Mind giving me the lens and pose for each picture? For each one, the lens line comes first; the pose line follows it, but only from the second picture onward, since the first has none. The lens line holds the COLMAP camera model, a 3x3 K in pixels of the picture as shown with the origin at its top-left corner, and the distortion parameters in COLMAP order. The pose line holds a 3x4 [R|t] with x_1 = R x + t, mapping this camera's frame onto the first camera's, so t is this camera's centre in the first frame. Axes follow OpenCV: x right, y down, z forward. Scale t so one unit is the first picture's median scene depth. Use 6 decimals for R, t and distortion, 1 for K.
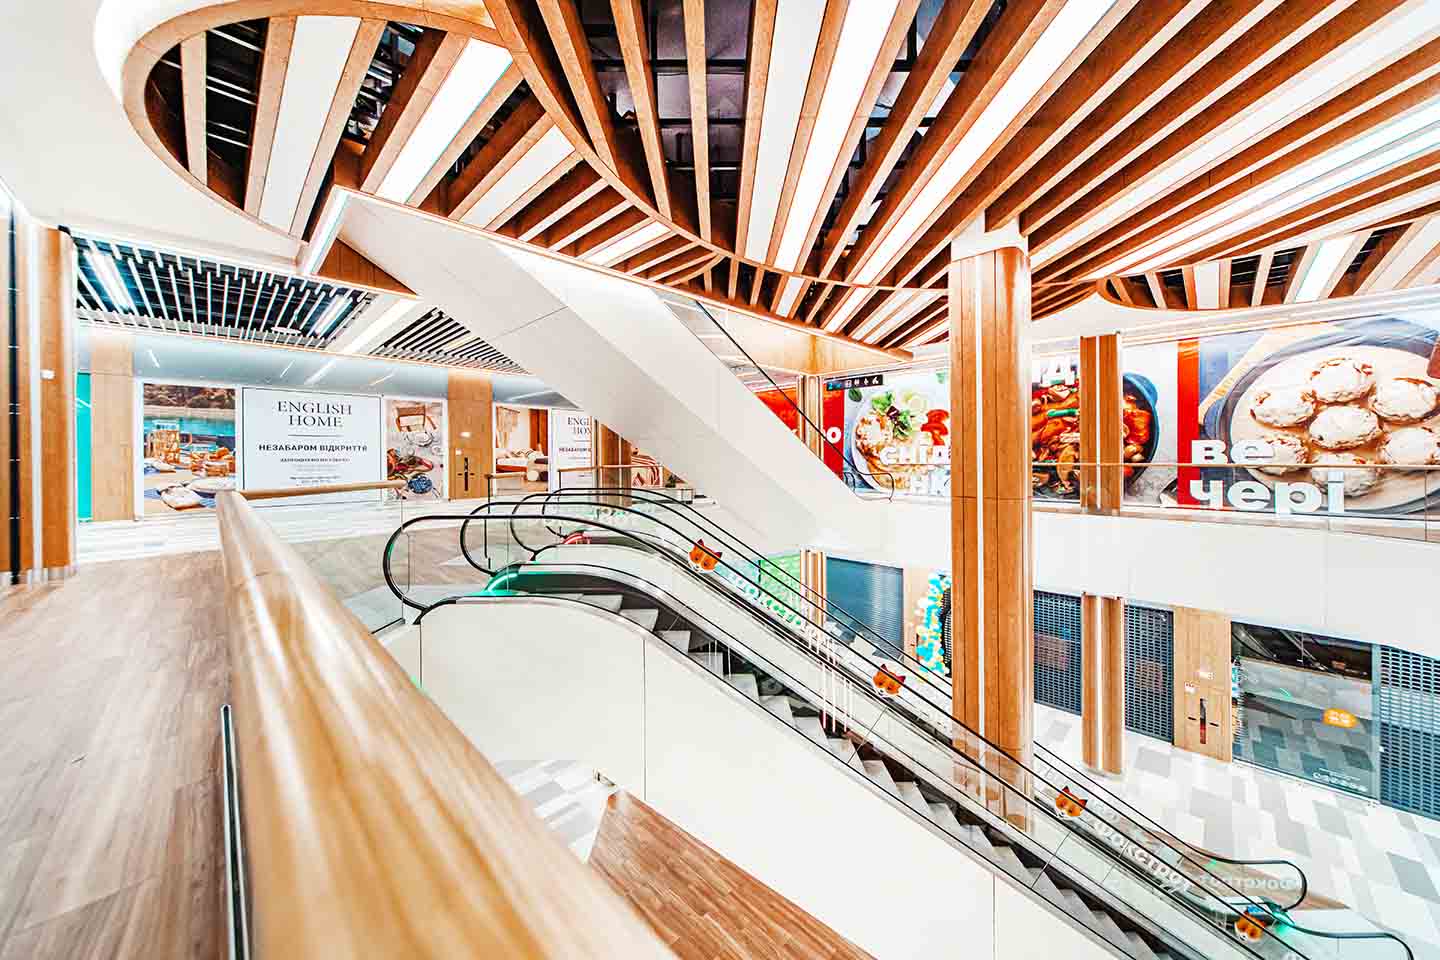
lens RADIAL K [[575.8, 0, 727.1], [0, 575.8, 452.8], [0, 0, 1]] dist [-0.001883, -0.000249]
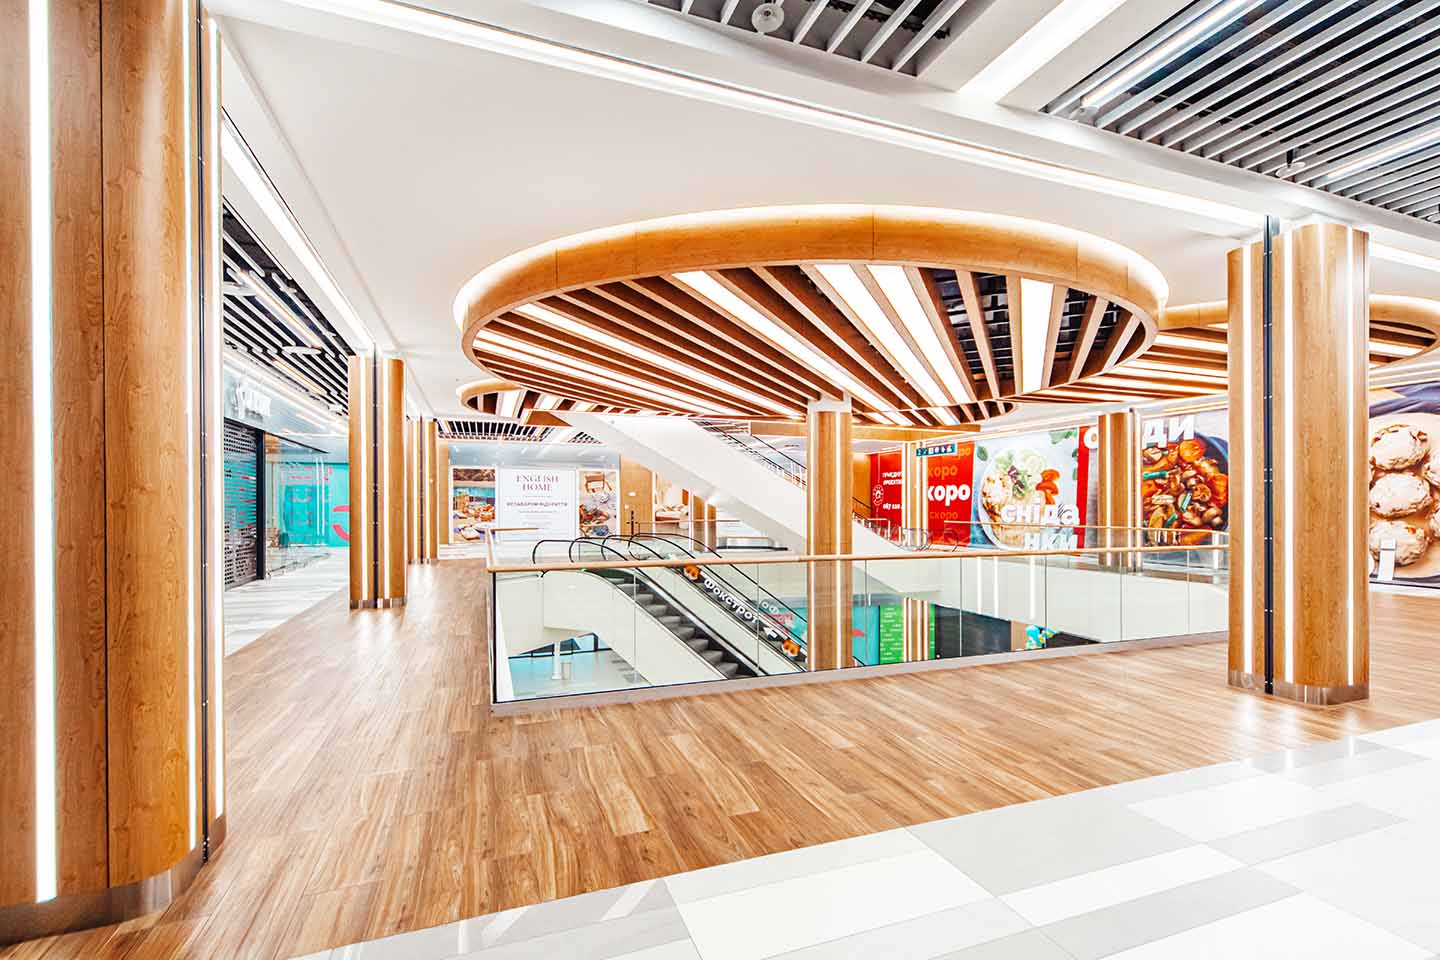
lens RADIAL K [[576.3, 0, 715.8], [0, 576.3, 506.7], [0, 0, 1]] dist [0.001157, 0.000124]
pose [[0.939982, 0.011801, -0.341021, 0.230607], [-0.010239, 0.999927, 0.006379, -0.013796], [0.341071, -0.002504, 0.940034, -0.257580]]
